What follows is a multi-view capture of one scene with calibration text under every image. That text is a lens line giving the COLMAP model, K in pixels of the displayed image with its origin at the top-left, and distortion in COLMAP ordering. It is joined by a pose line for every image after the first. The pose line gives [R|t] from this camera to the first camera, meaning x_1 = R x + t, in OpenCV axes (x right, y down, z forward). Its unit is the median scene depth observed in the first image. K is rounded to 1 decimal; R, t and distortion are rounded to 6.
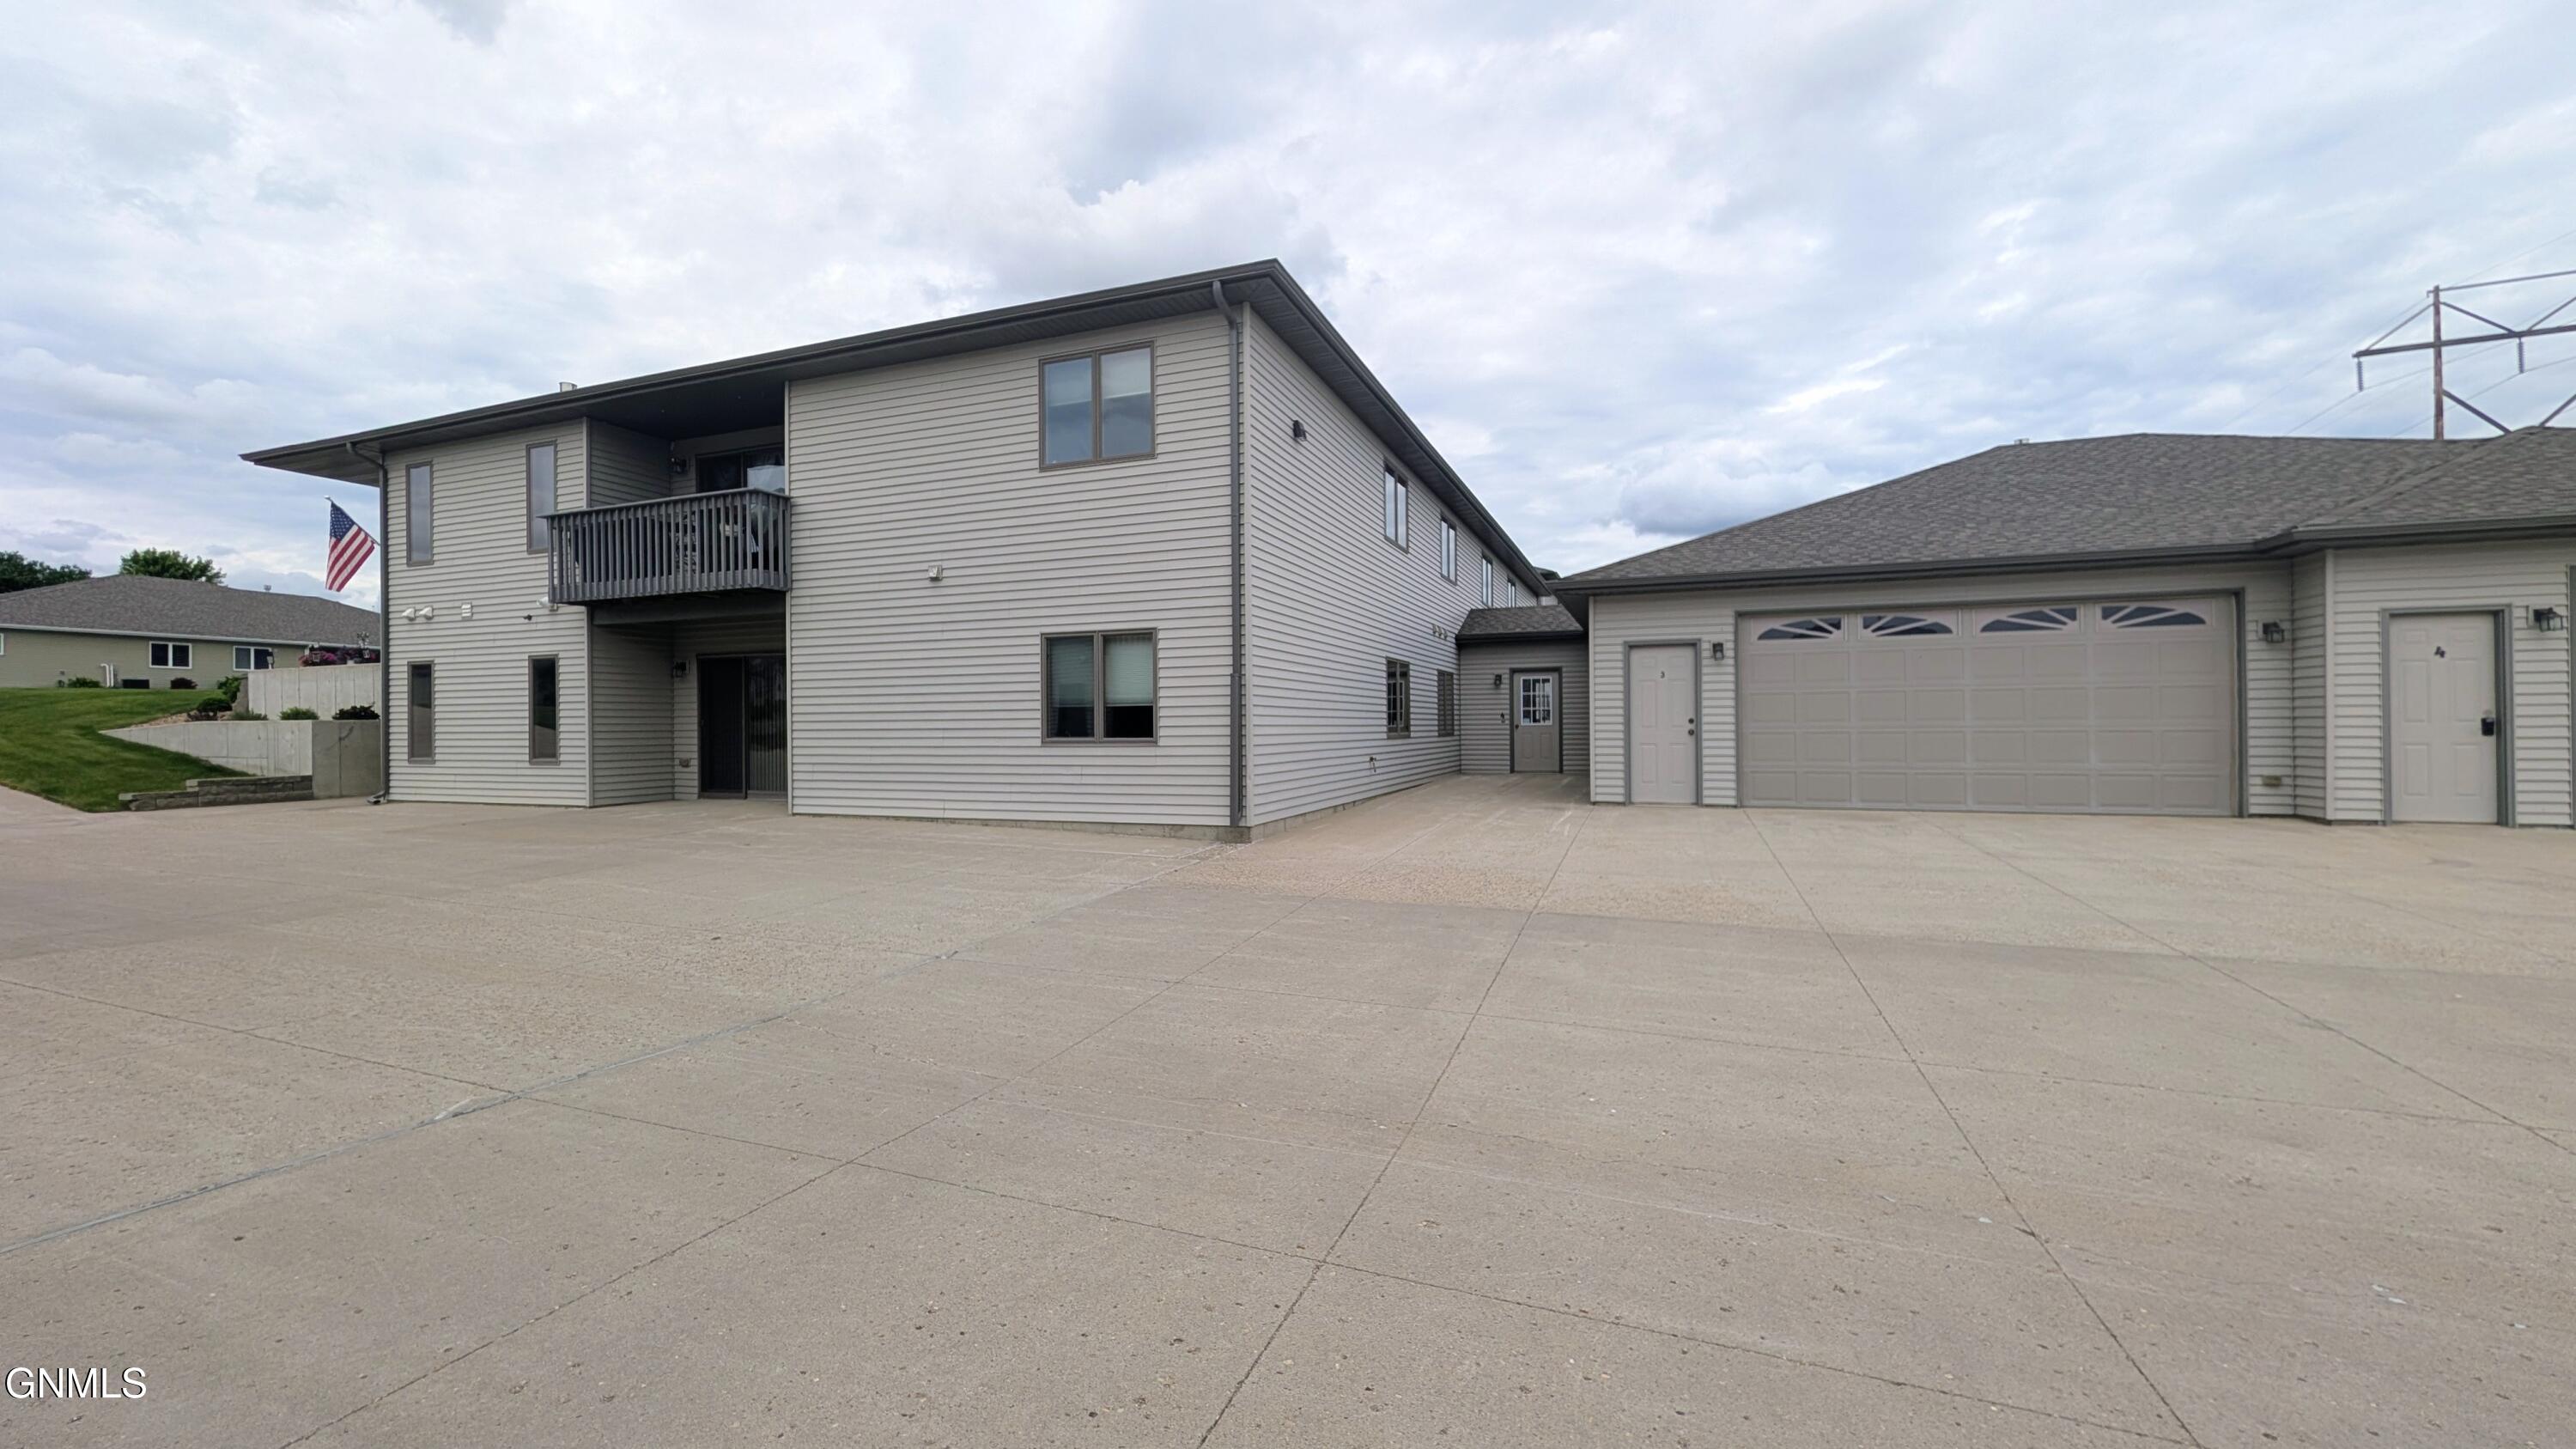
lens RADIAL K [[990.6, 0, 1280.9], [0, 990.6, 717.3], [0, 0, 1]] dist [0.001995, -0.000055]
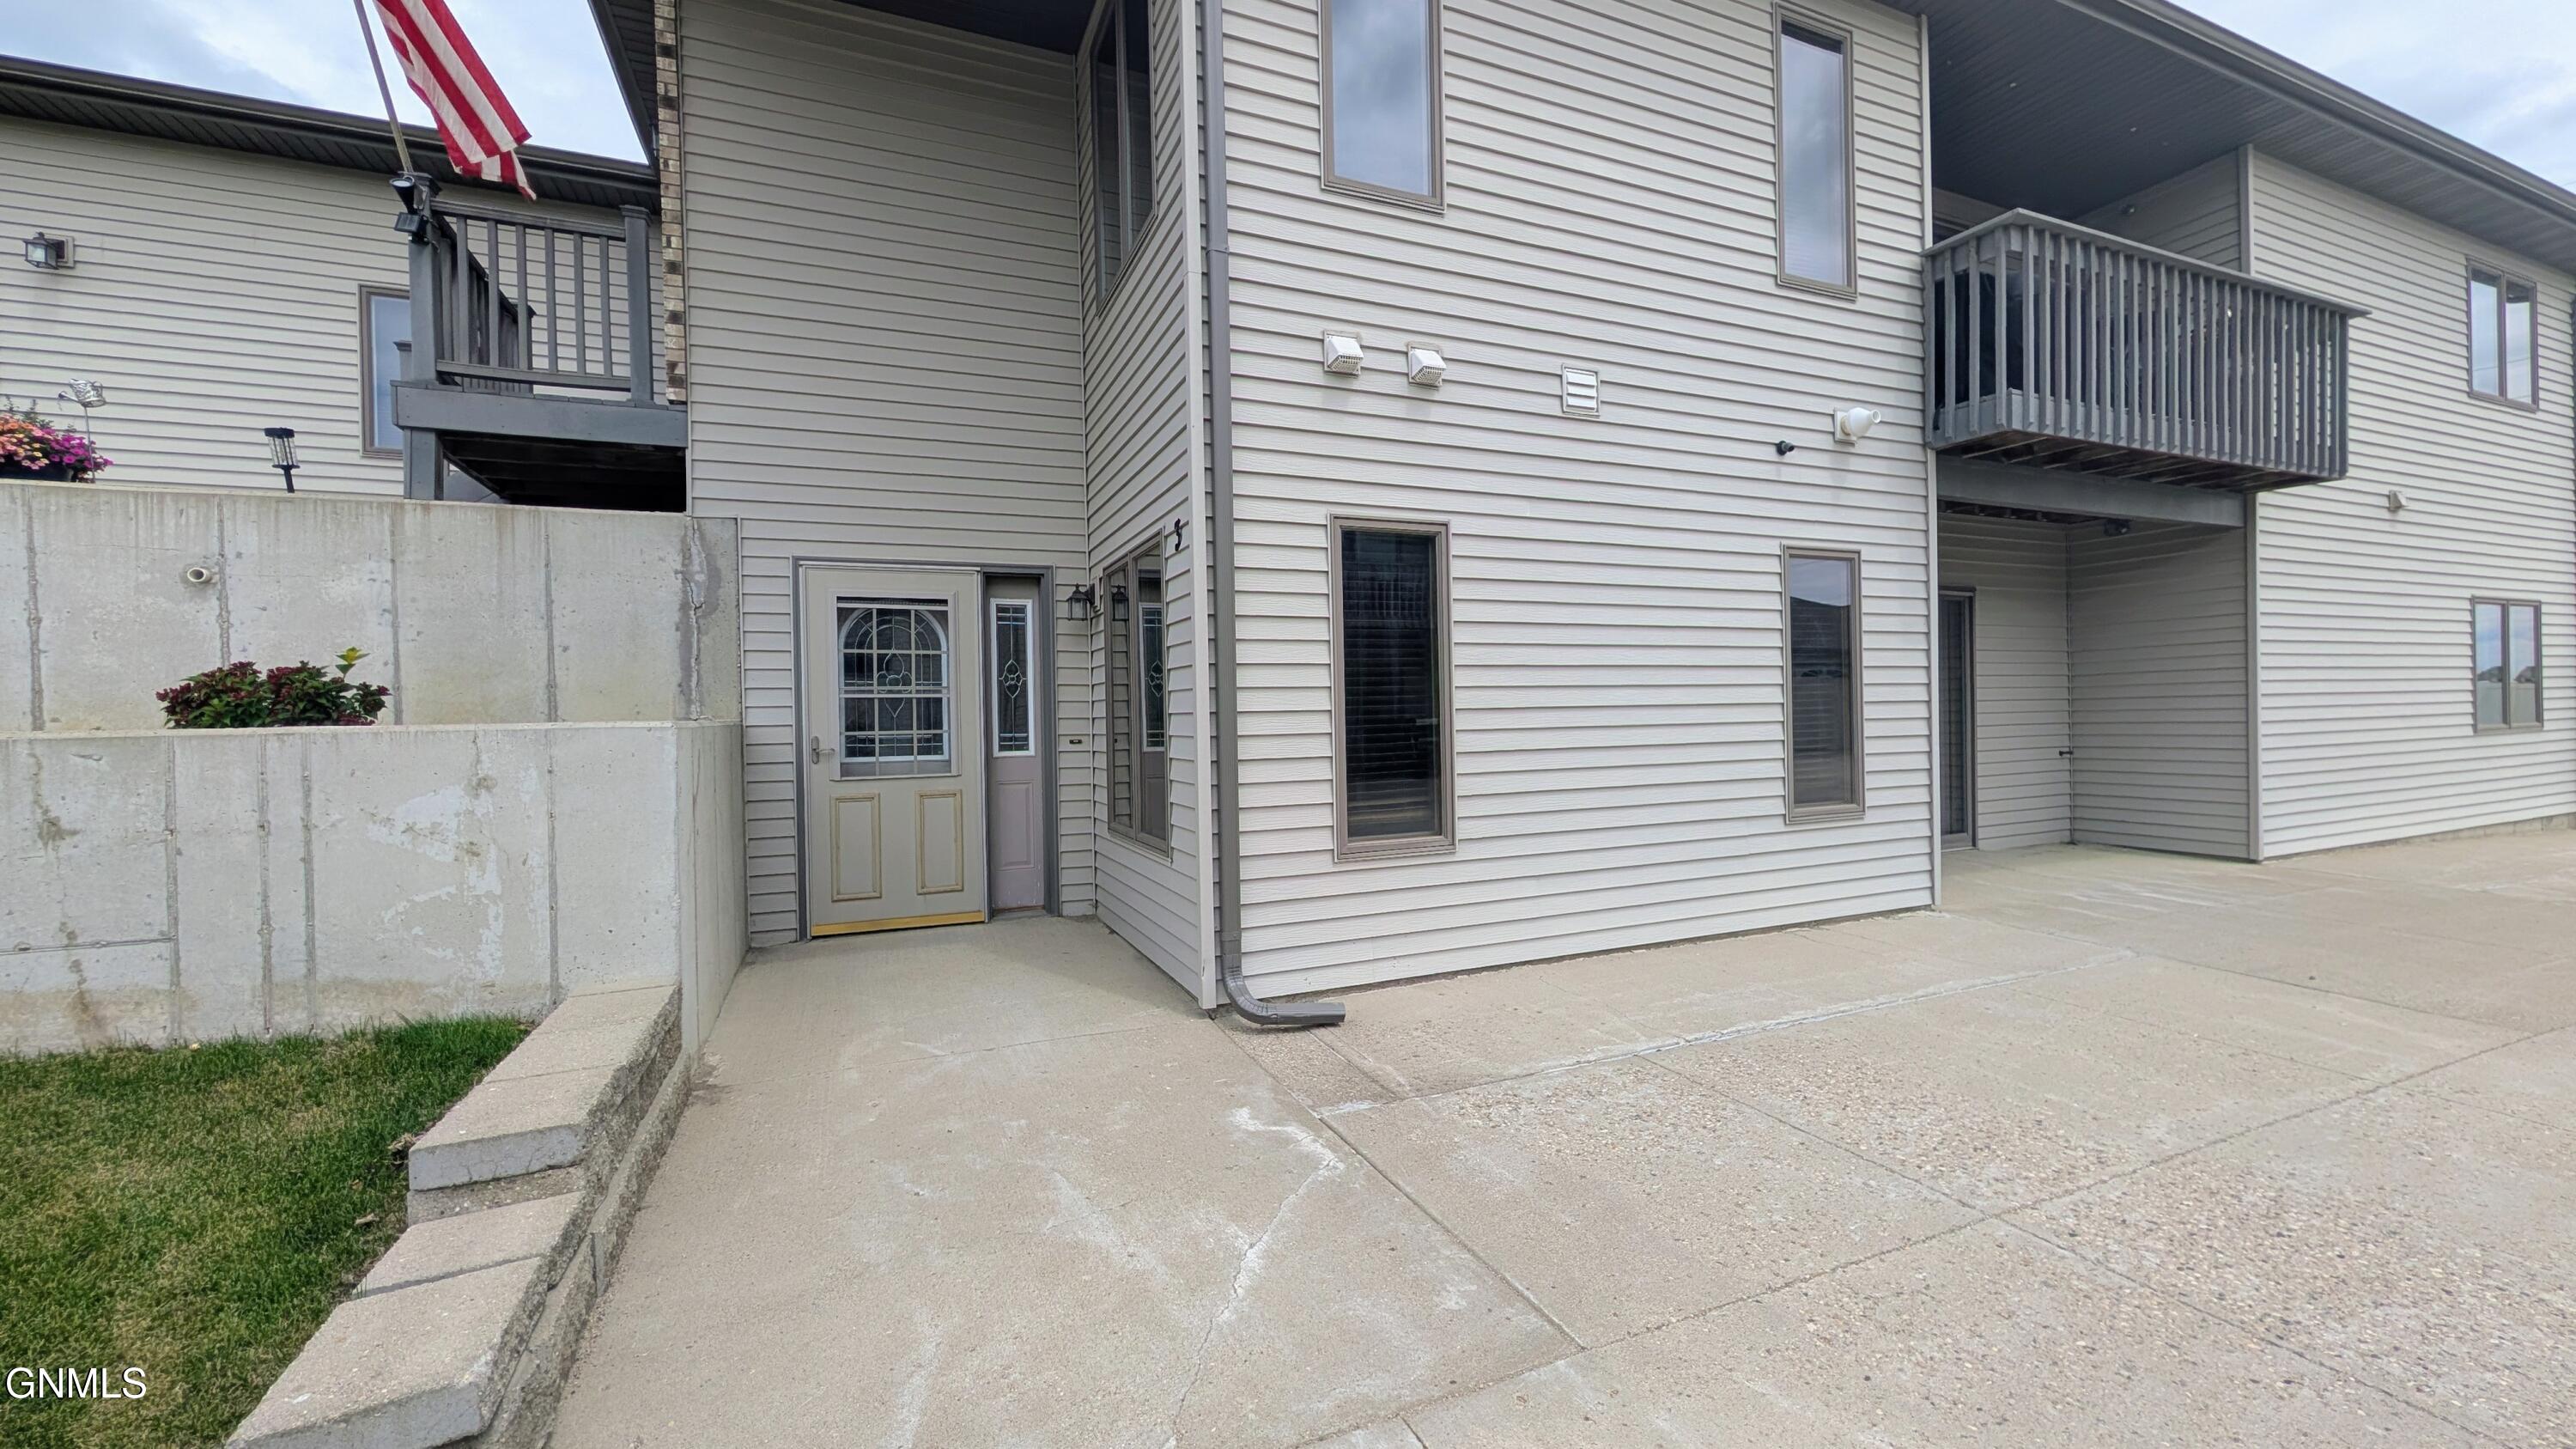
lens RADIAL K [[986.2, 0, 1288.0], [0, 986.2, 724.5], [0, 0, 1]] dist [0.001265, -0.000261]
pose [[0.714684, -0.011550, 0.699352, -1.320440], [0.010115, 0.999930, 0.006177, 0.004309], [-0.699374, 0.002659, 0.714751, 0.968023]]
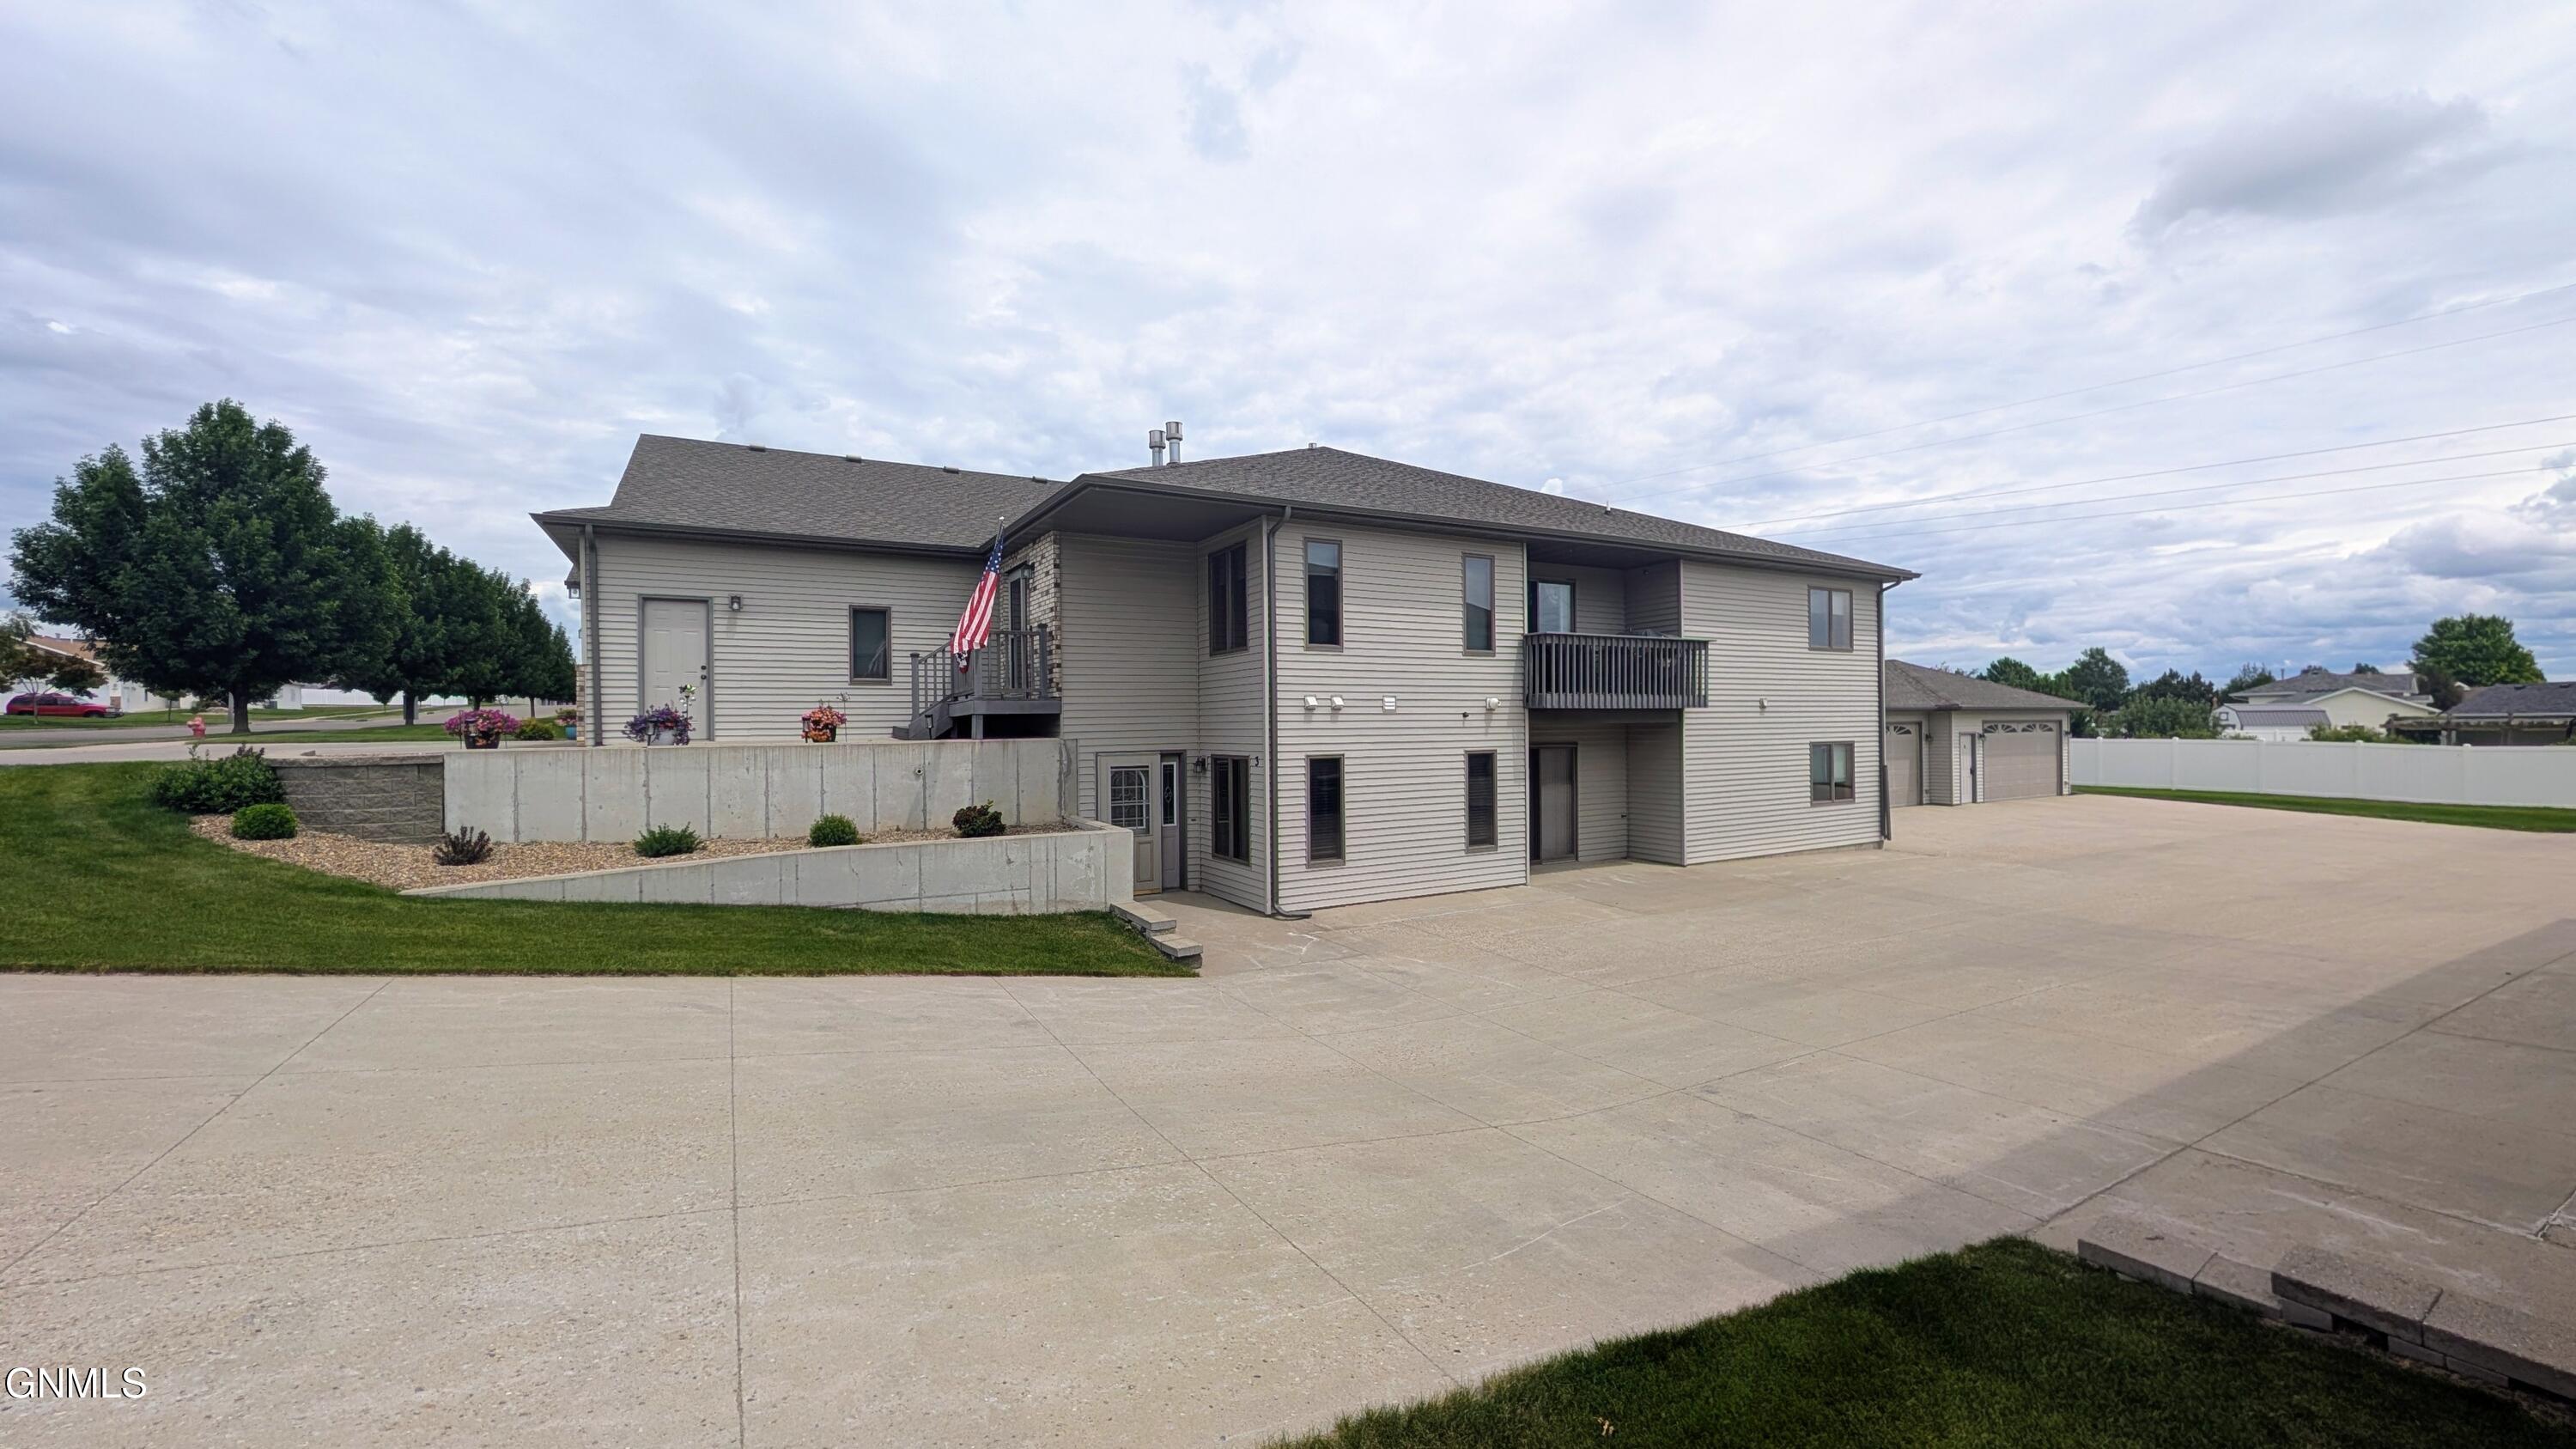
lens RADIAL K [[986.2, 0, 1288.0], [0, 986.2, 724.5], [0, 0, 1]] dist [0.001265, -0.000261]
pose [[0.632160, 0.001217, 0.774837, -1.915644], [0.000378, 0.999998, -0.001879, -0.099810], [-0.774838, 0.001481, 0.632159, 0.538802]]
